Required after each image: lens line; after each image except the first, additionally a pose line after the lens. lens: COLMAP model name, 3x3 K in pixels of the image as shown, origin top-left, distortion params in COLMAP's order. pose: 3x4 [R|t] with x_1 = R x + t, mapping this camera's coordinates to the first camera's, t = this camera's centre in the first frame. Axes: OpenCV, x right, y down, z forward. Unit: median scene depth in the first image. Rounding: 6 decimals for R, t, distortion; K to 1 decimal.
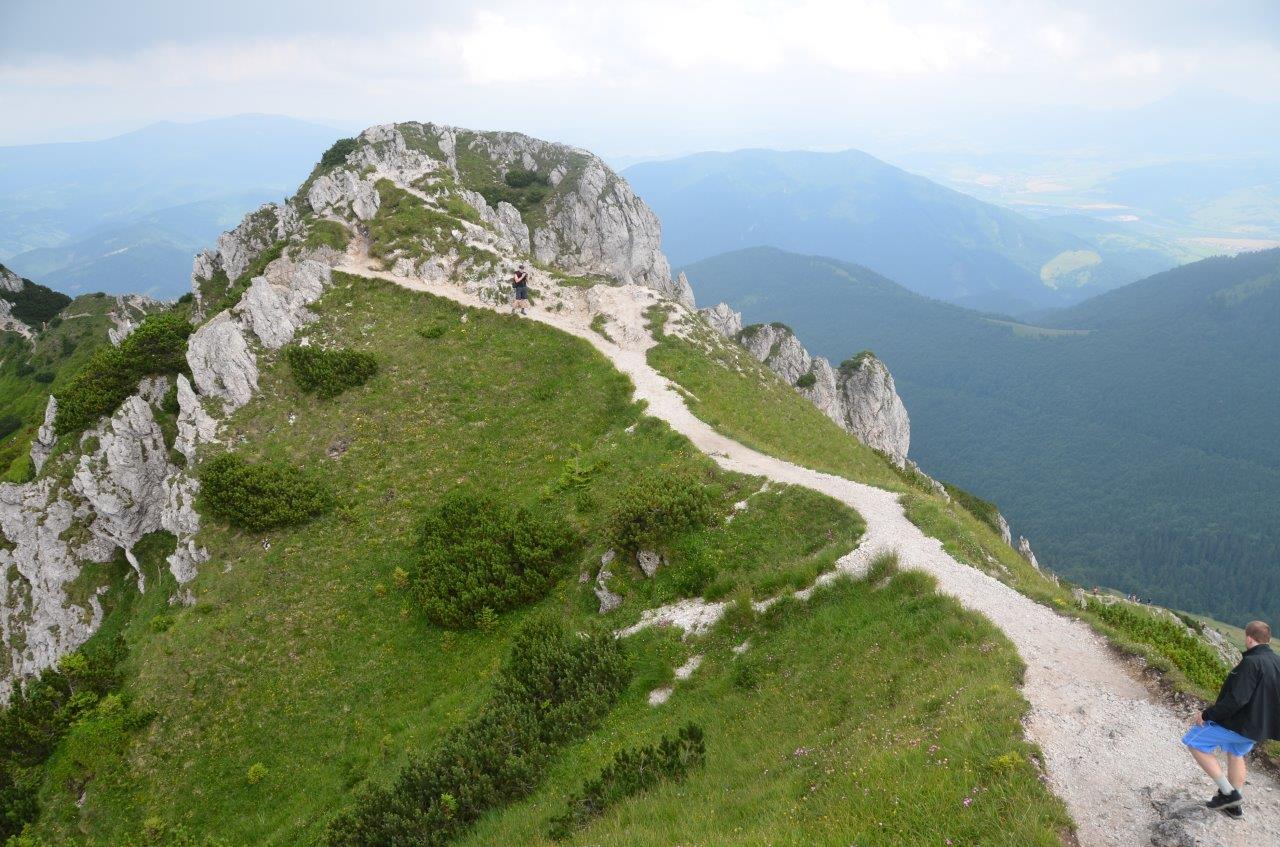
lens RADIAL K [[969.0, 0, 640.3], [0, 969.0, 436.6], [0, 0, 1]] dist [-0.042123, 0.001127]
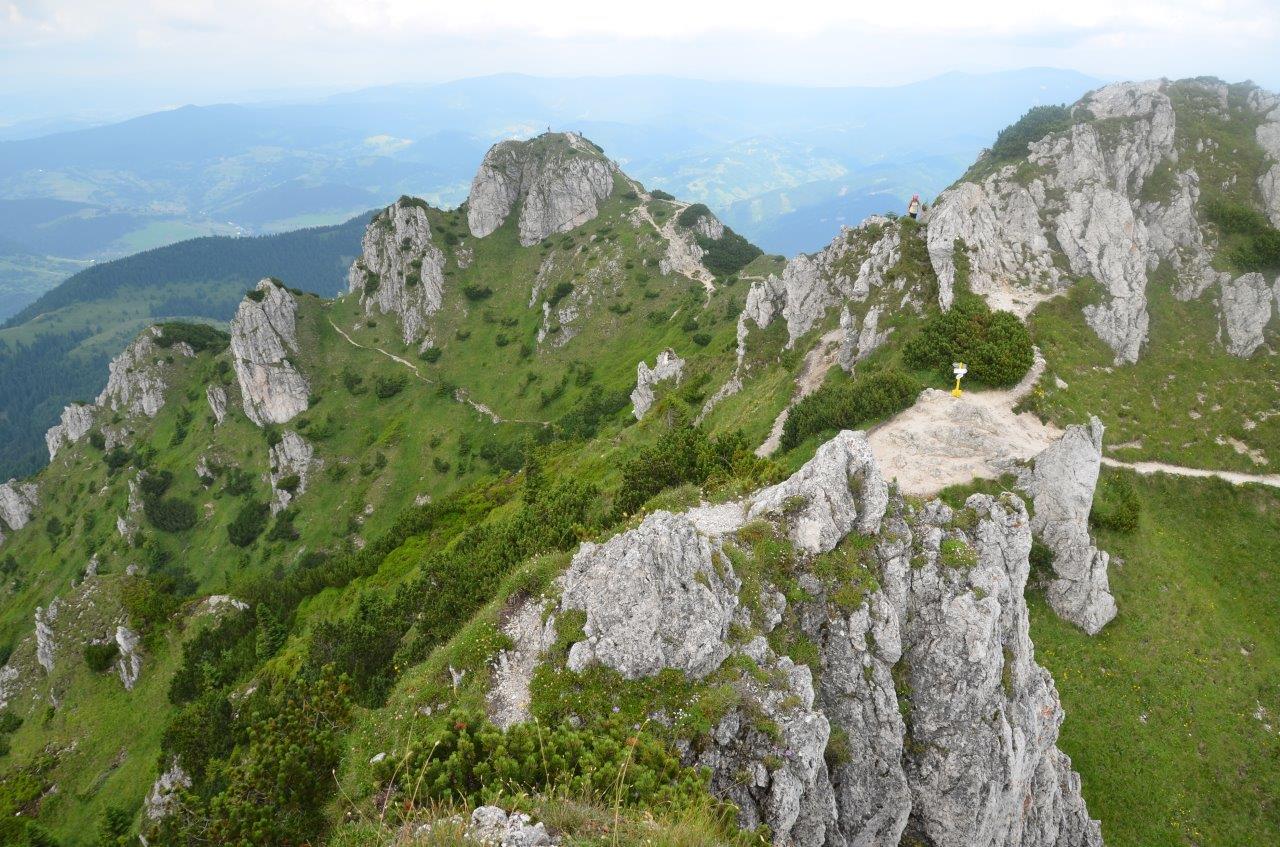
lens RADIAL K [[977.6, 0, 644.6], [0, 977.6, 431.7], [0, 0, 1]] dist [-0.045044, 0.010846]
pose [[0.742435, 0.251460, -0.620933, -0.241712], [-0.228545, 0.966346, 0.118077, -0.345966], [0.629728, 0.054247, 0.774919, 1.073879]]
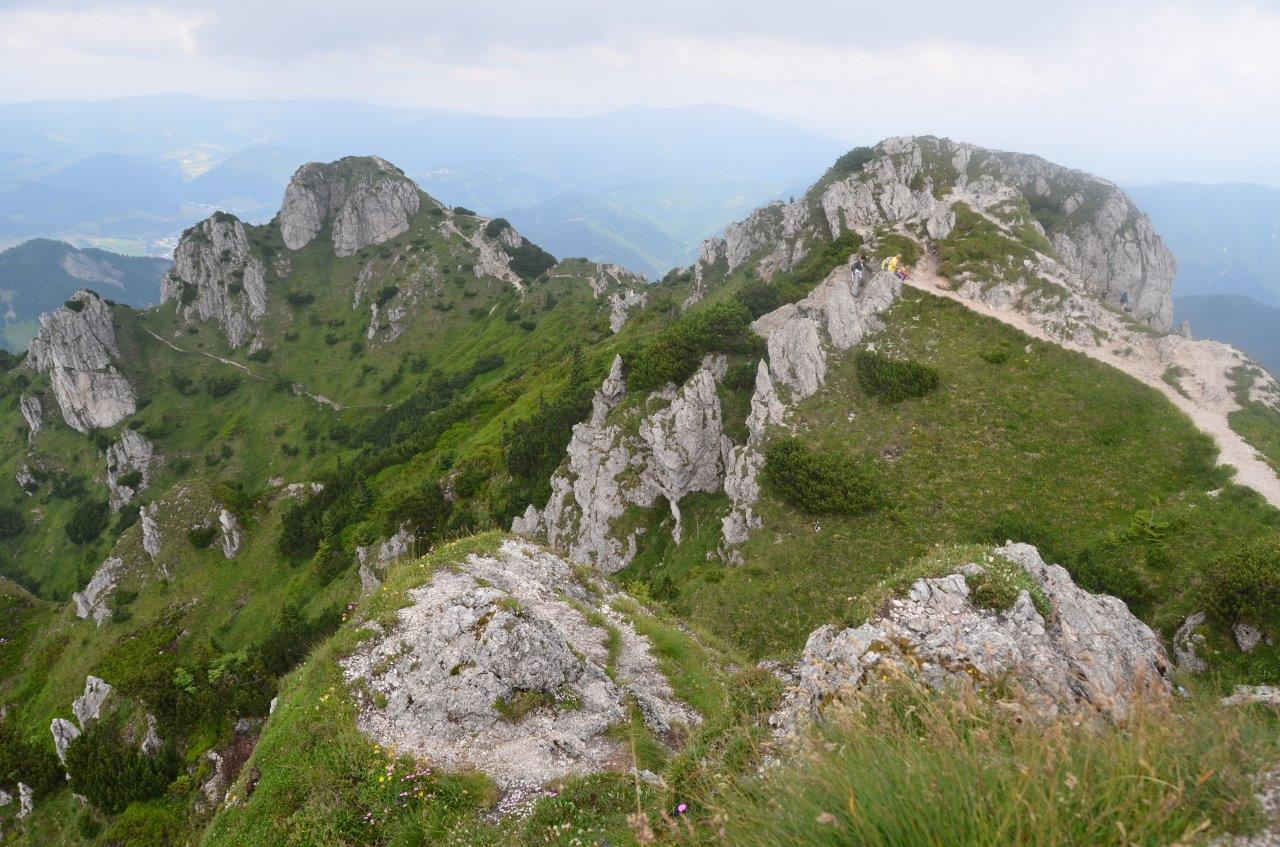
lens RADIAL K [[977.6, 0, 644.6], [0, 977.6, 431.7], [0, 0, 1]] dist [-0.045044, 0.010846]
pose [[0.905025, 0.185697, -0.382682, -0.134187], [-0.189083, 0.981529, 0.029116, 0.009153], [0.381021, 0.046008, 0.923421, -0.083956]]
